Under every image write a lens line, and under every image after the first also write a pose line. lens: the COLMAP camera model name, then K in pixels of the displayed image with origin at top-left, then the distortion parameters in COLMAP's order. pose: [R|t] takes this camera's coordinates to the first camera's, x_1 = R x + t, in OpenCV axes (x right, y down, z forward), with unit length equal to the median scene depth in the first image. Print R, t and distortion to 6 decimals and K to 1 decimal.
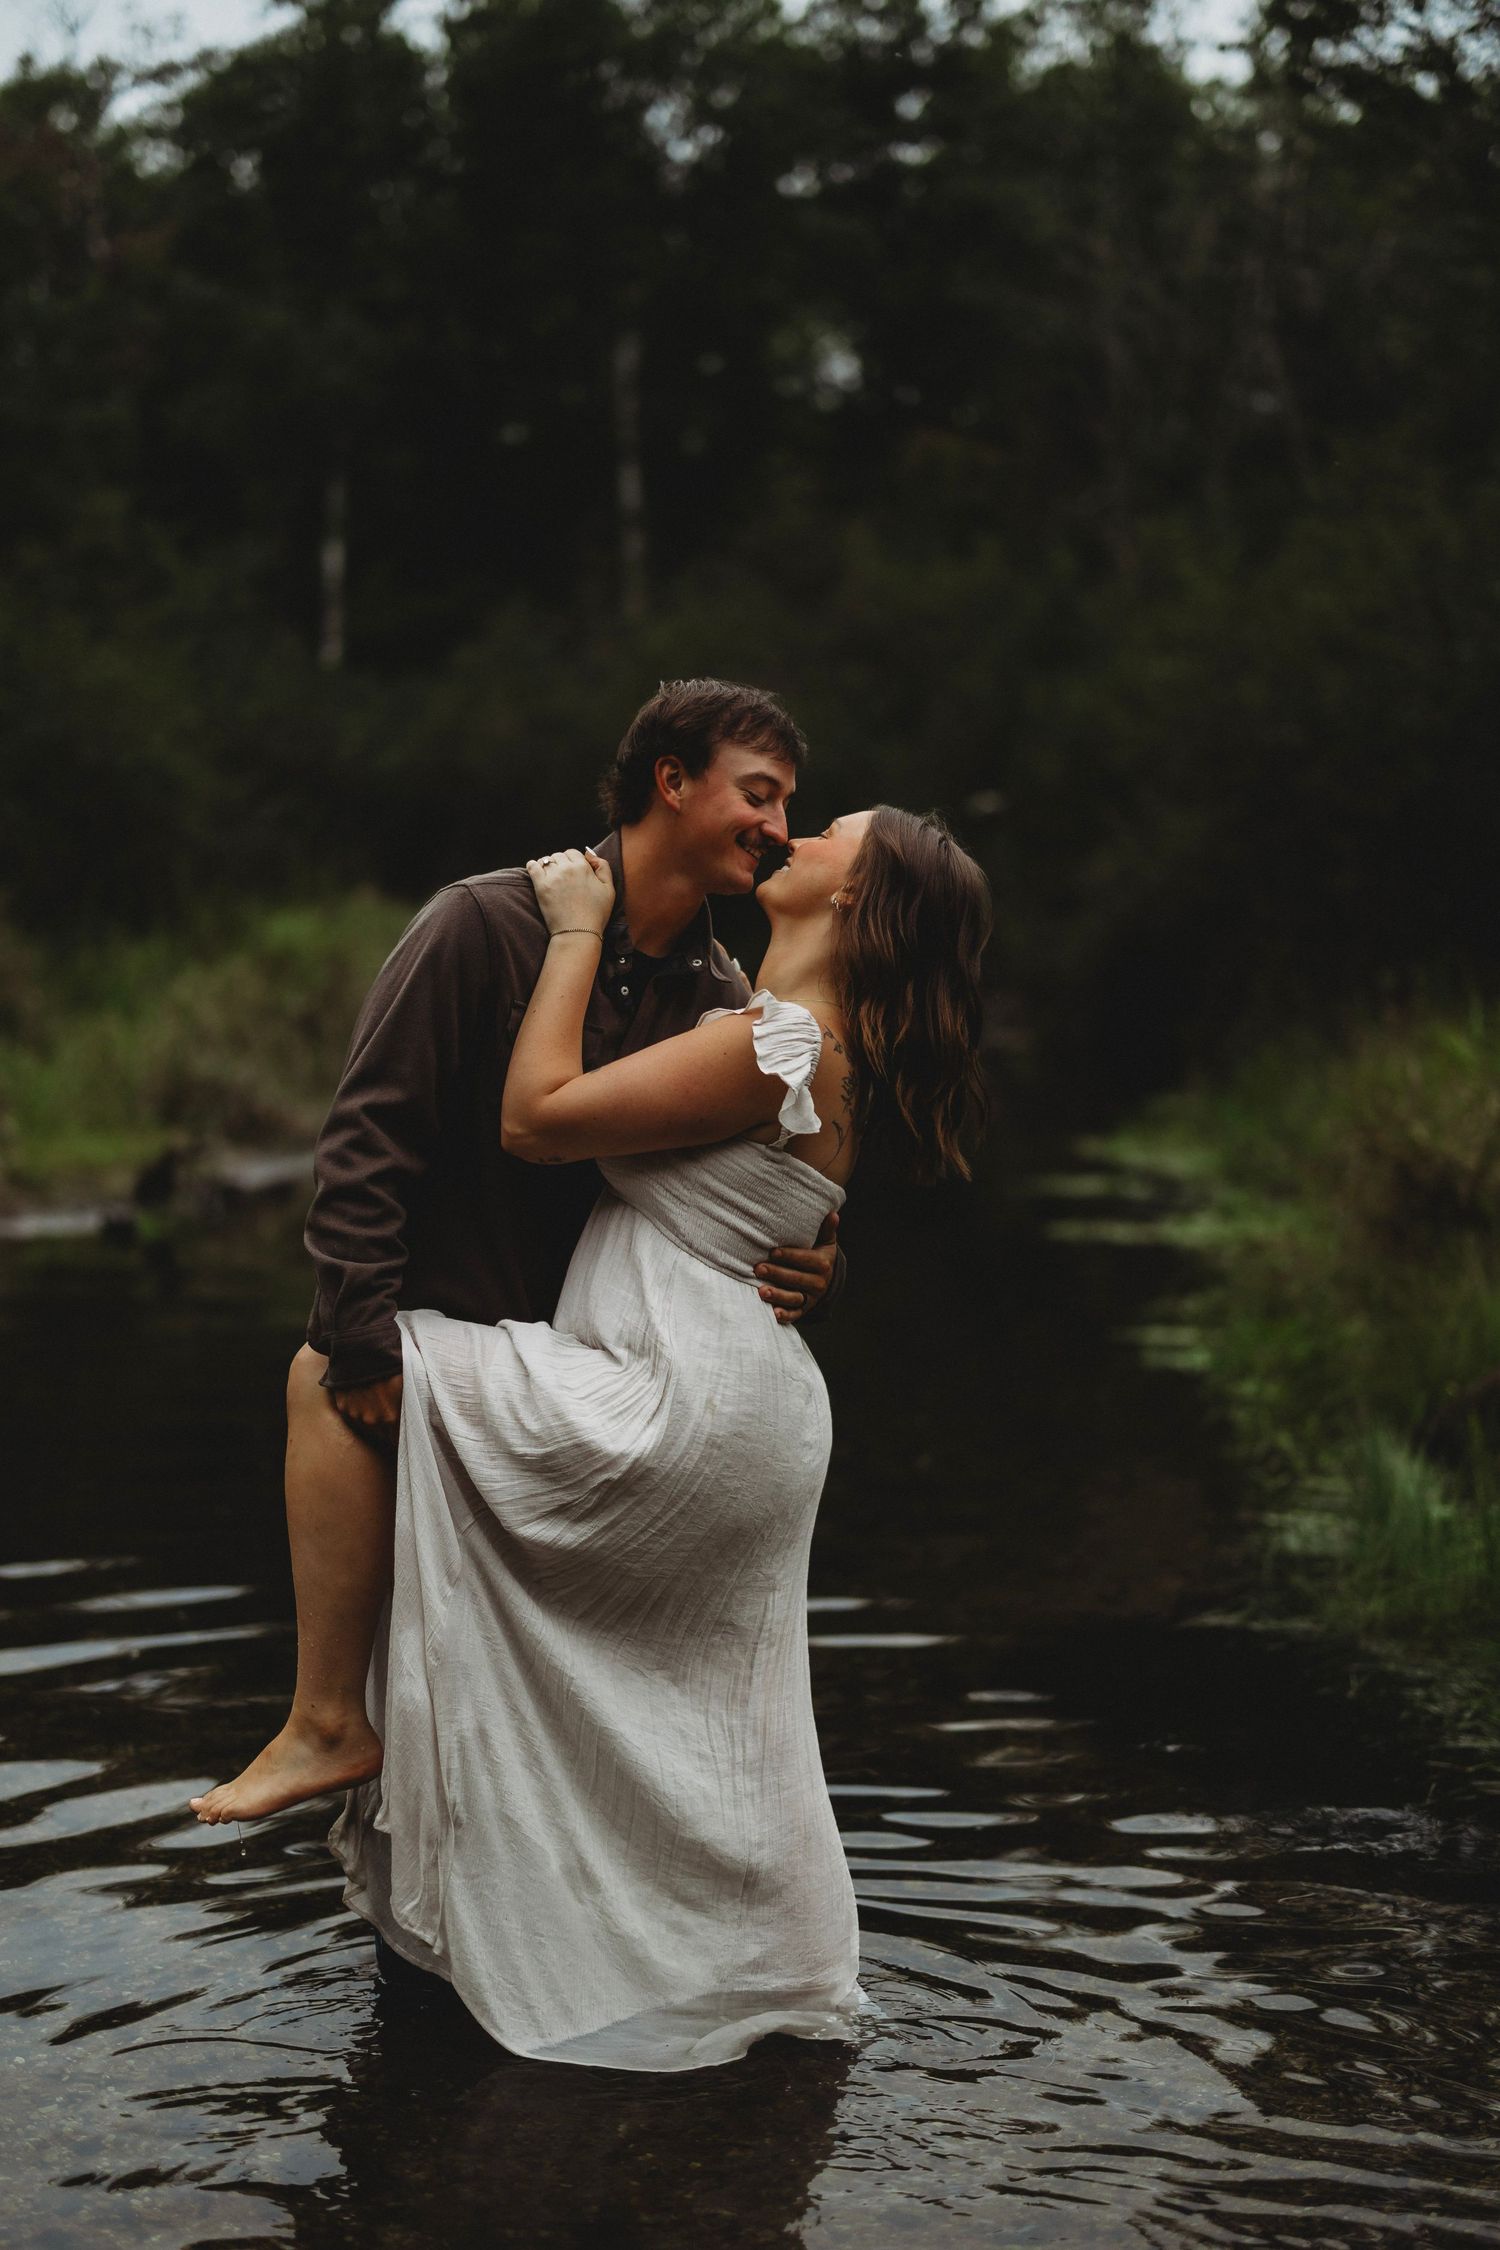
lens RADIAL K [[3282.3, 0, 826.8], [0, 3282.3, 1134.0], [0, 0, 1]] dist [-0.005124, -0.059652]
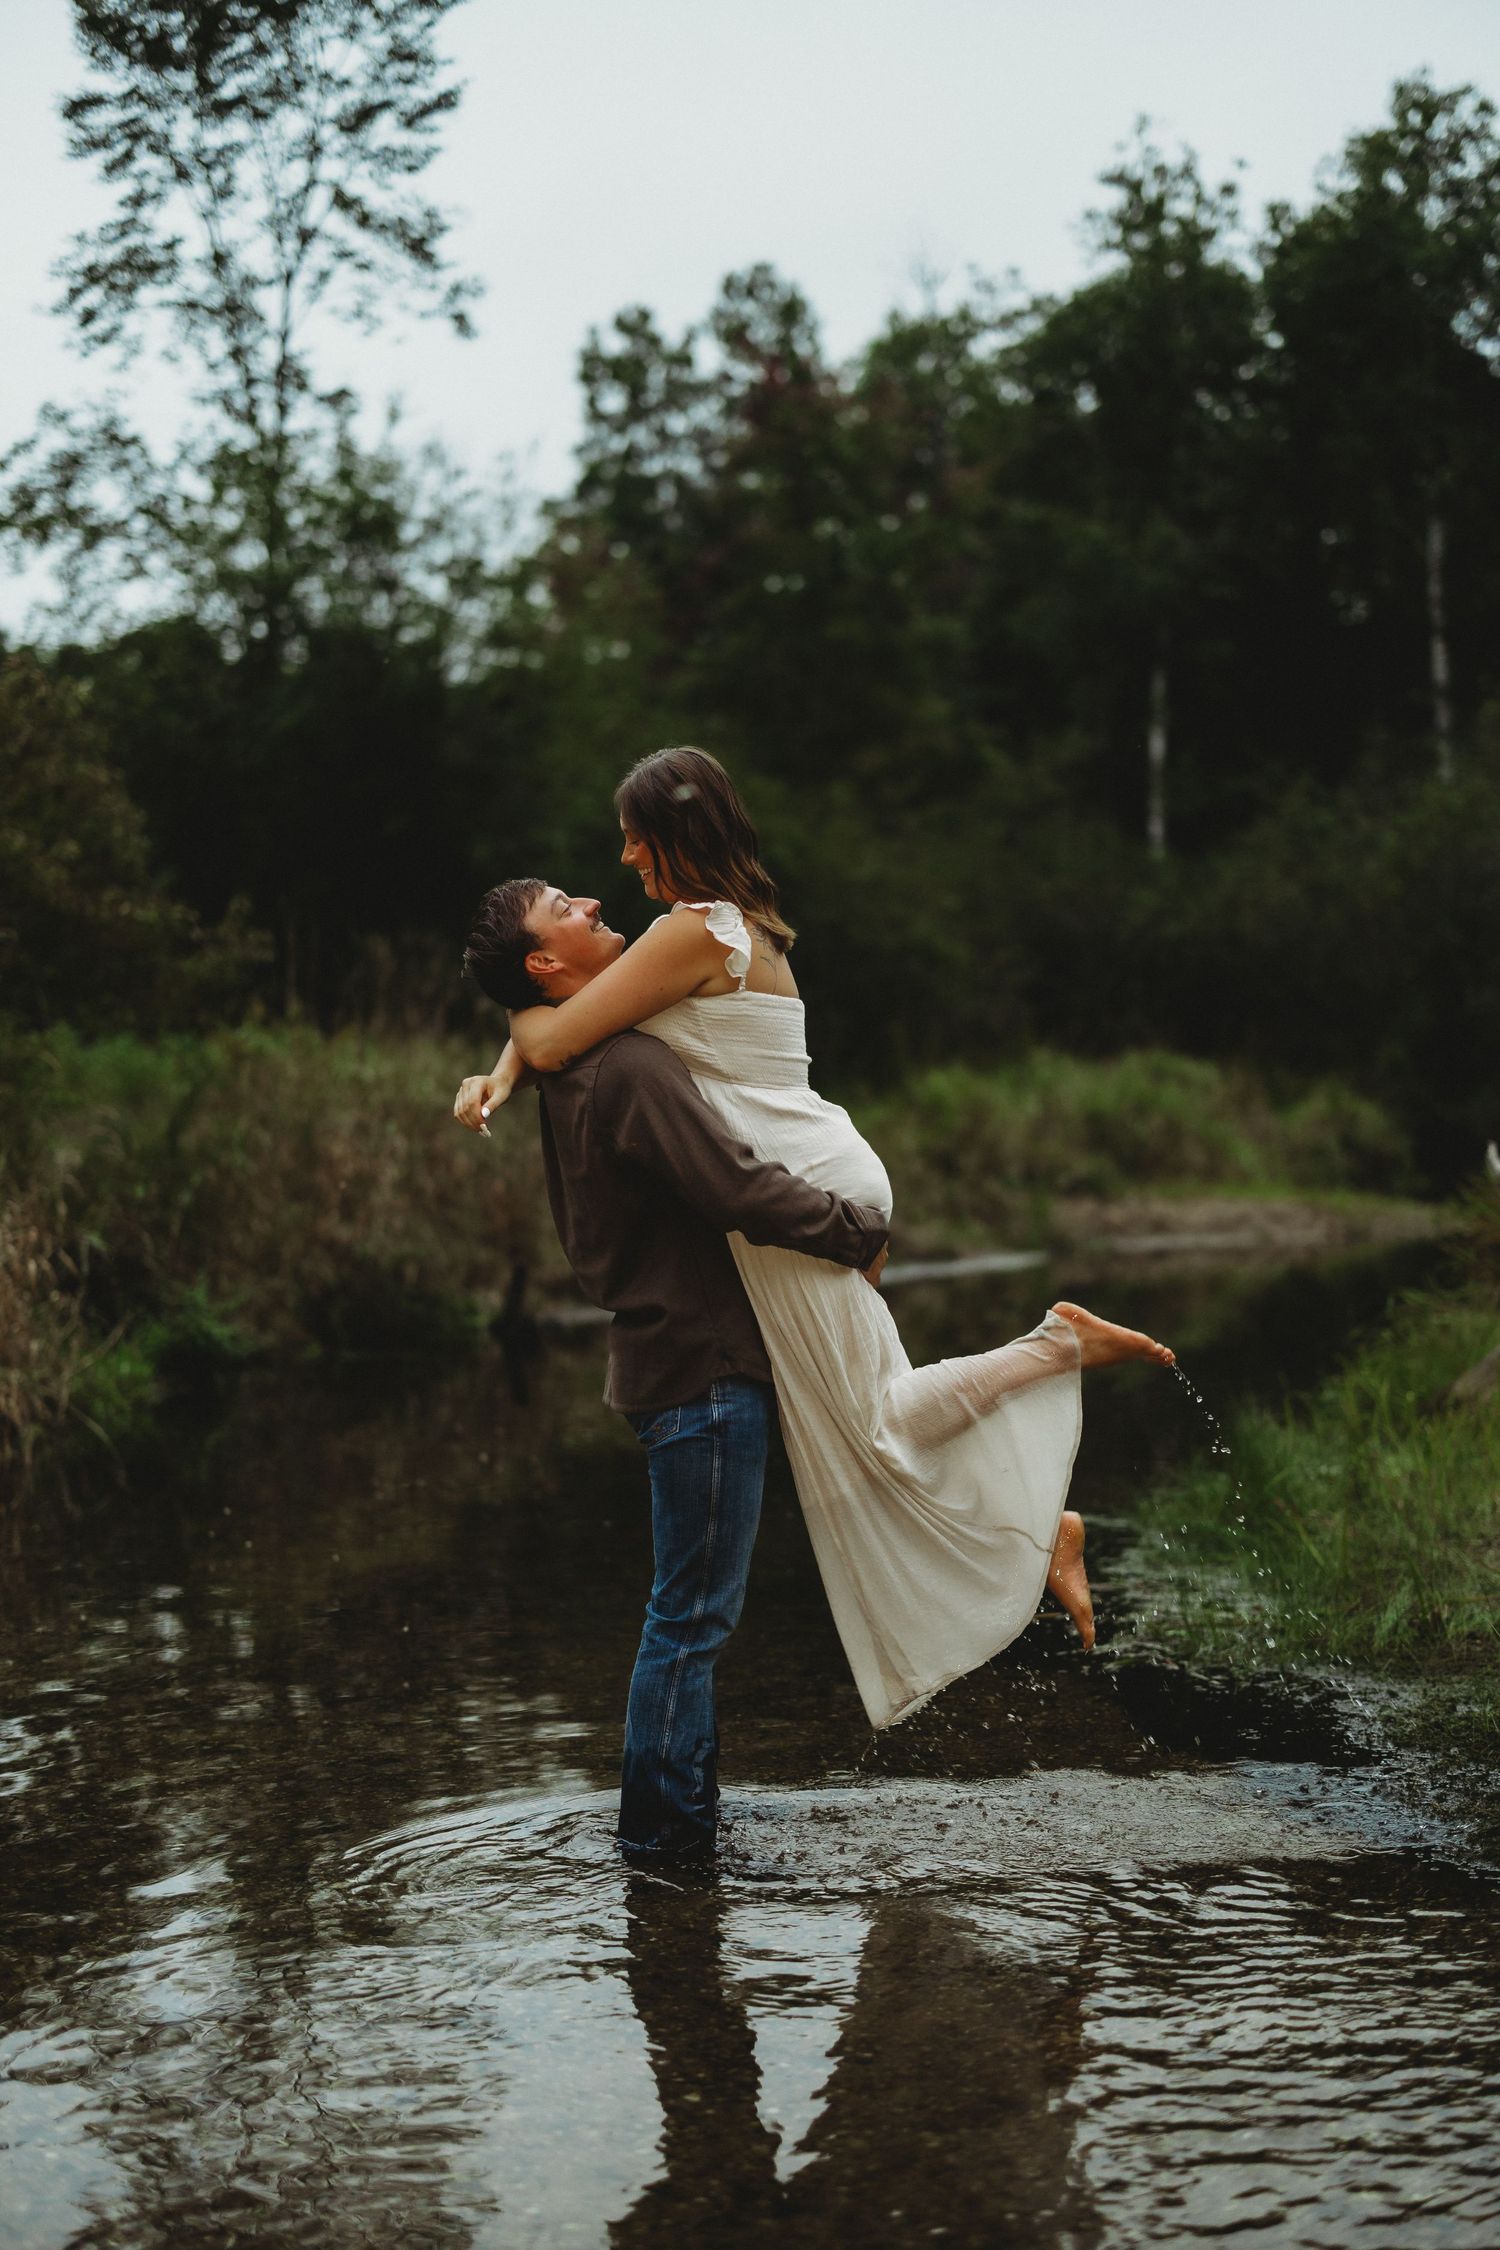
lens RADIAL K [[3250.2, 0, 793.8], [0, 3250.2, 1127.4], [0, 0, 1]] dist [-0.019806, 0.029479]
pose [[0.953865, -0.010226, -0.300060, 0.059156], [-0.004295, 0.998853, -0.047695, 0.004848], [0.300204, 0.046783, 0.952727, -0.065655]]
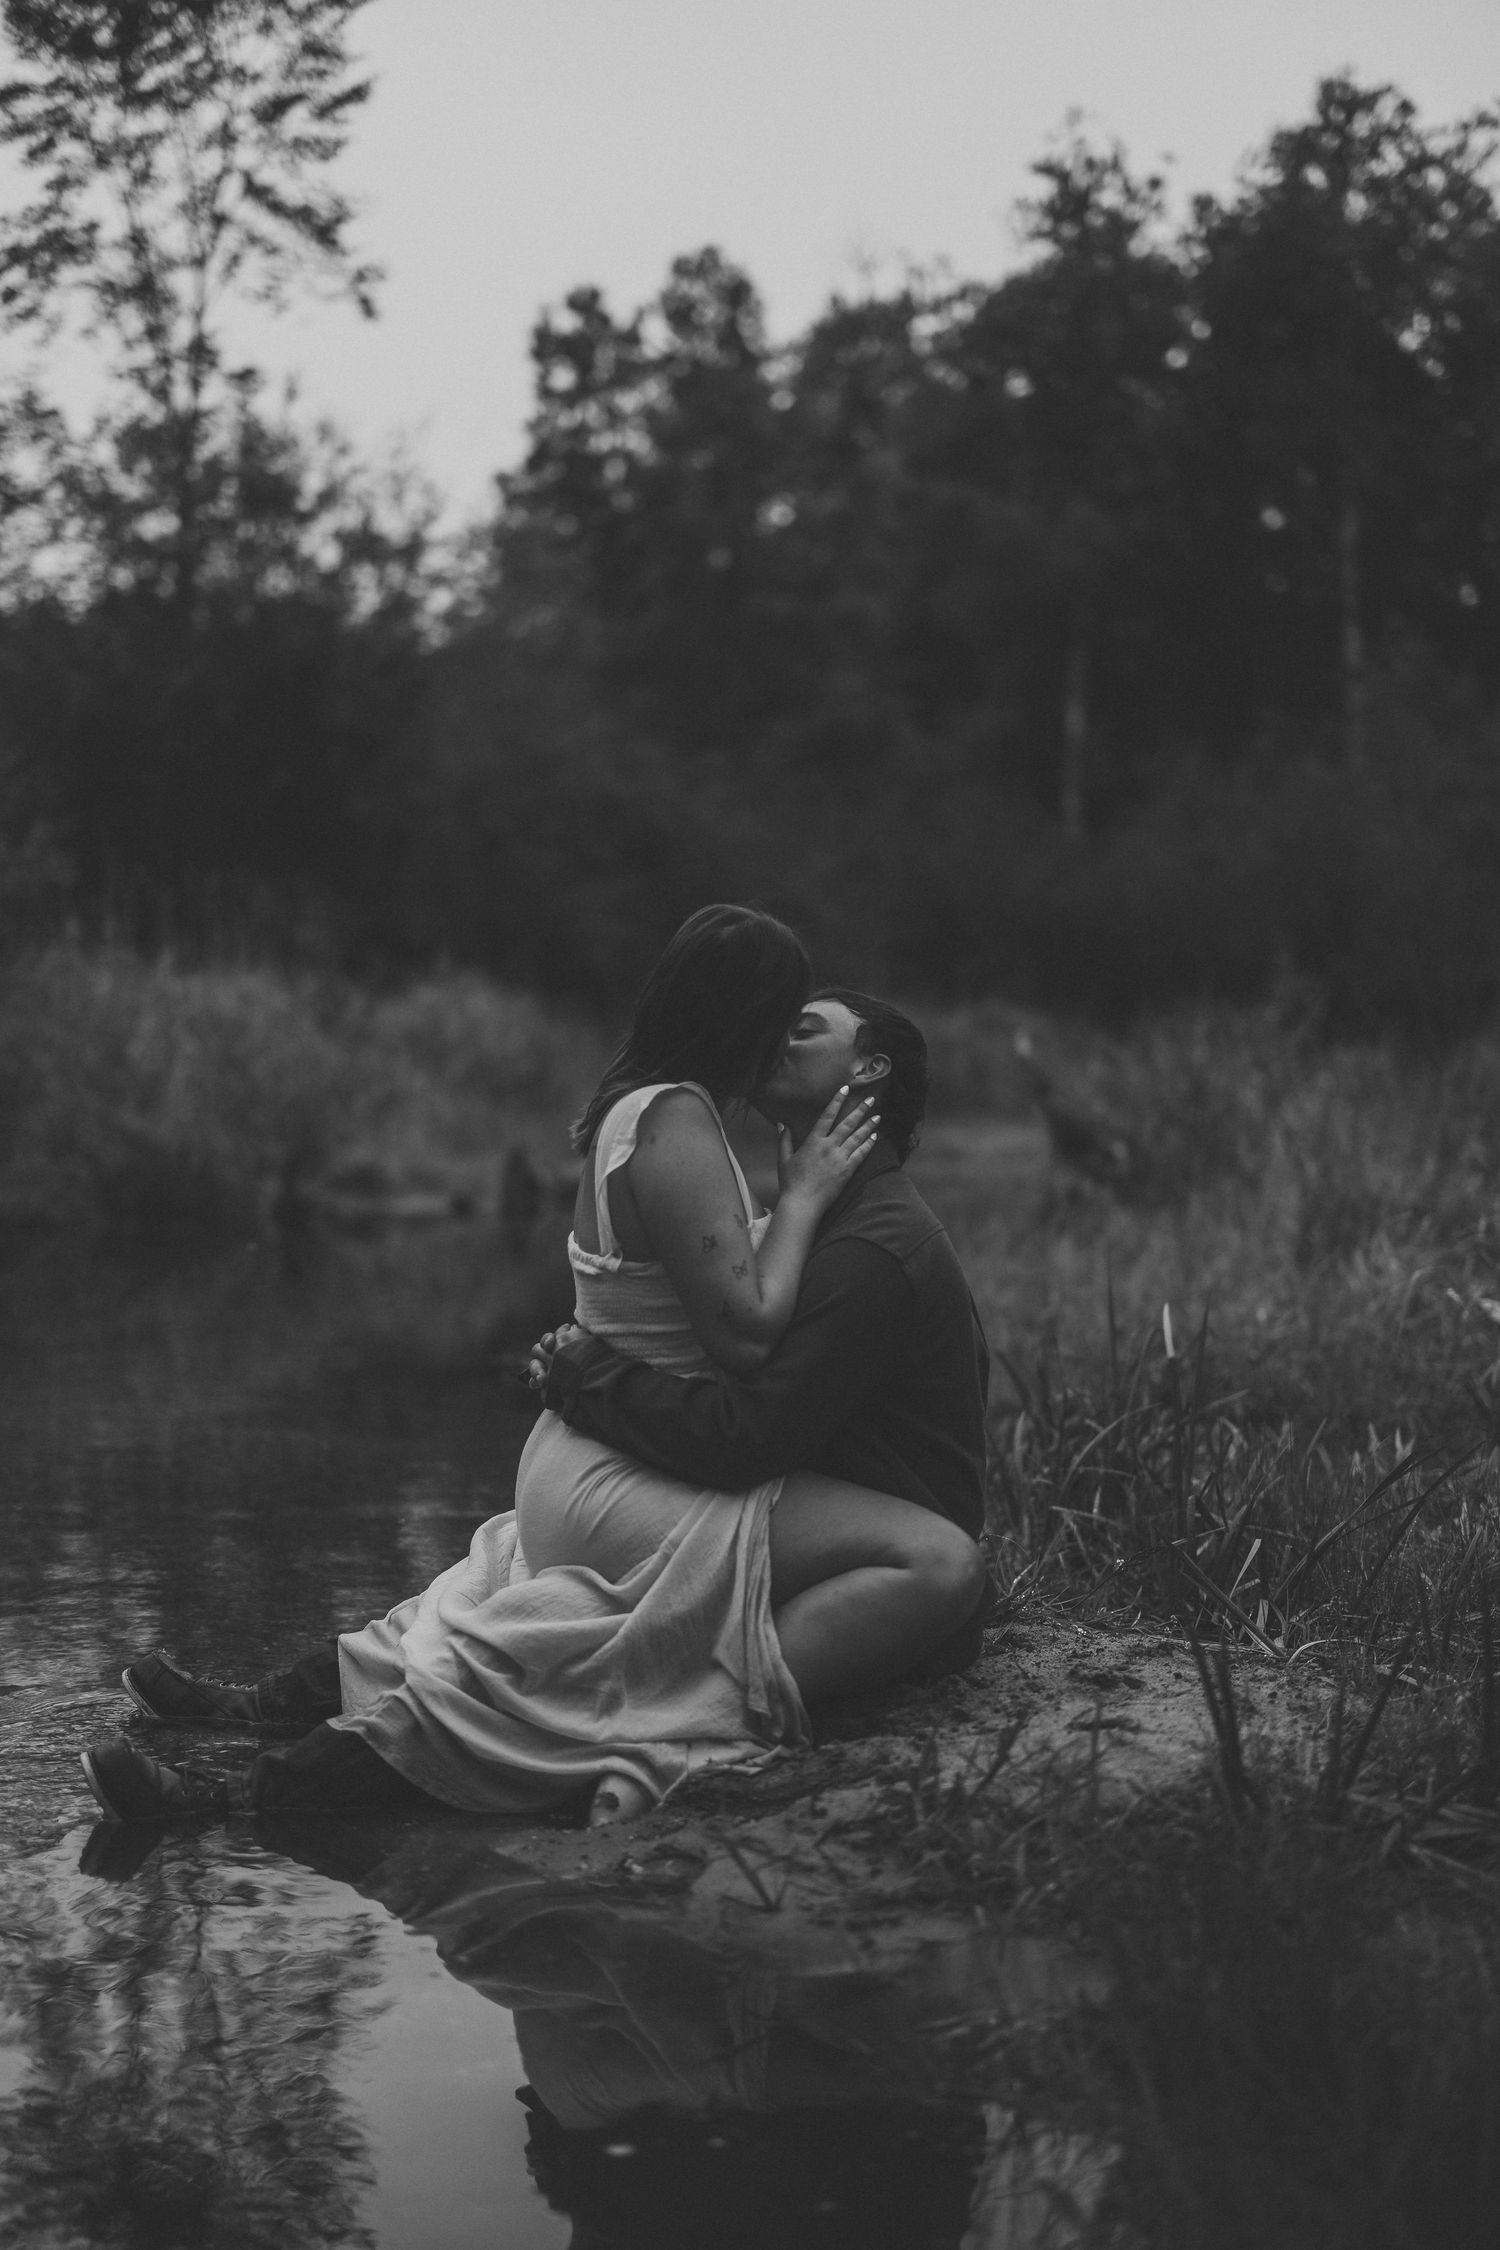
lens RADIAL K [[3282.3, 0, 826.8], [0, 3282.3, 1134.0], [0, 0, 1]] dist [-0.005124, -0.059652]
pose [[0.955605, 0.004997, -0.294609, 0.103678], [-0.017796, 0.999010, -0.040778, 0.015197], [0.294113, 0.044211, 0.954747, -0.101374]]
